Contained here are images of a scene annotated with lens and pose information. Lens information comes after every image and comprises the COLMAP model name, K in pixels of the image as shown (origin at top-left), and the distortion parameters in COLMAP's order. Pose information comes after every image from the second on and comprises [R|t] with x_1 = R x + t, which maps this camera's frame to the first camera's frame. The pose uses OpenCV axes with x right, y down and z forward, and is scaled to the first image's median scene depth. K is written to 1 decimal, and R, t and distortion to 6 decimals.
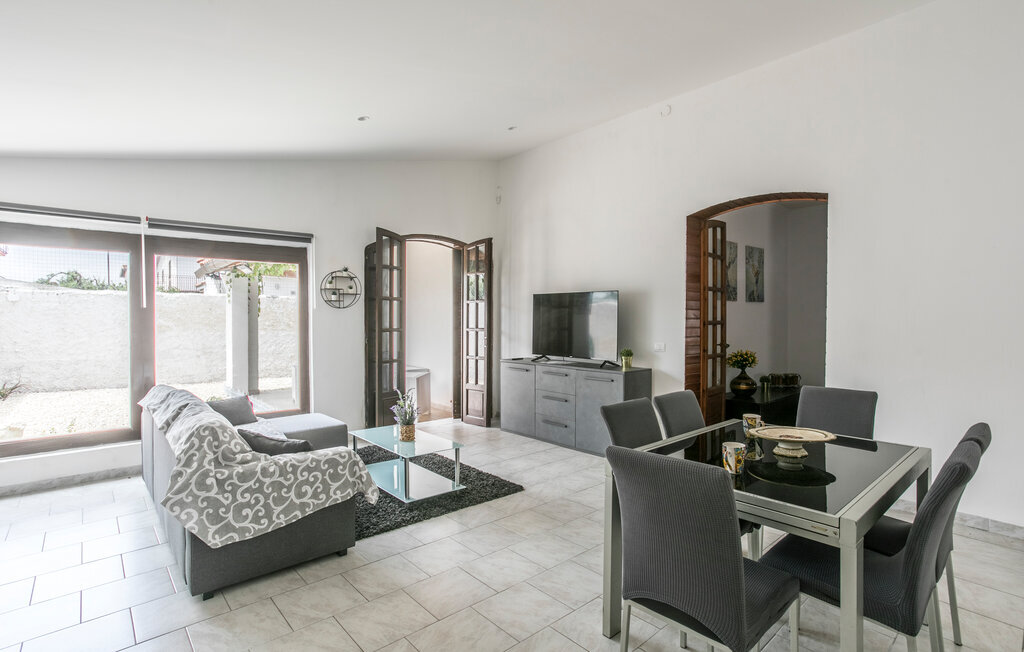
lens RADIAL K [[495.9, 0, 510.7], [0, 495.9, 322.3], [0, 0, 1]] dist [-0.057150, 0.035333]
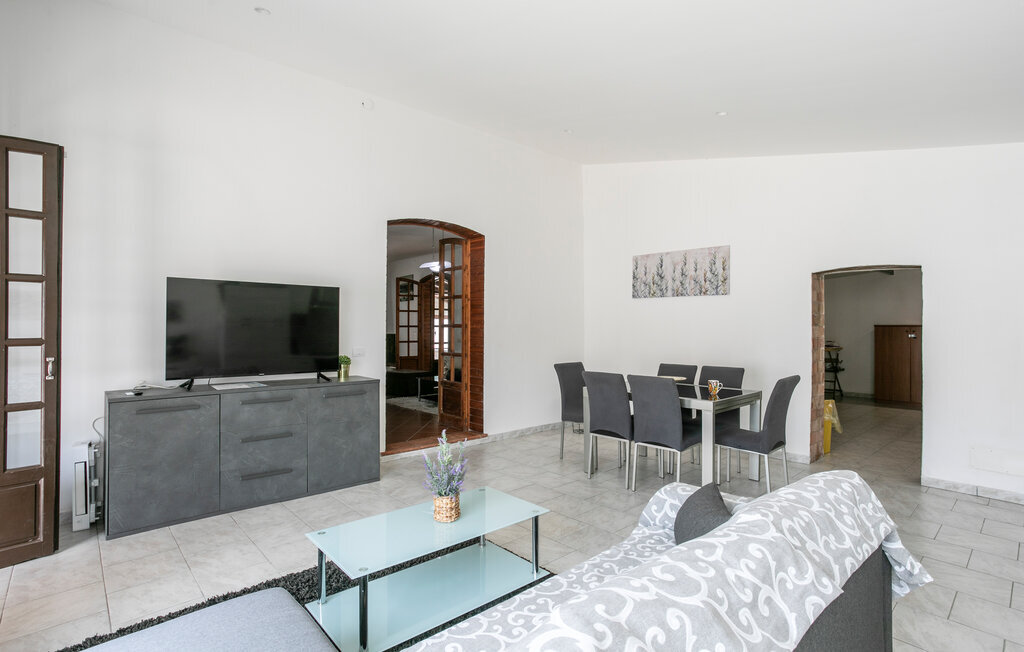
lens RADIAL K [[495.9, 0, 510.7], [0, 495.9, 322.3], [0, 0, 1]] dist [-0.057150, 0.035333]
pose [[-0.006603, 0.006661, 0.999956, -0.604656], [0.010266, 0.999926, -0.006593, 0.004421], [-0.999925, 0.010222, -0.006671, 0.691144]]
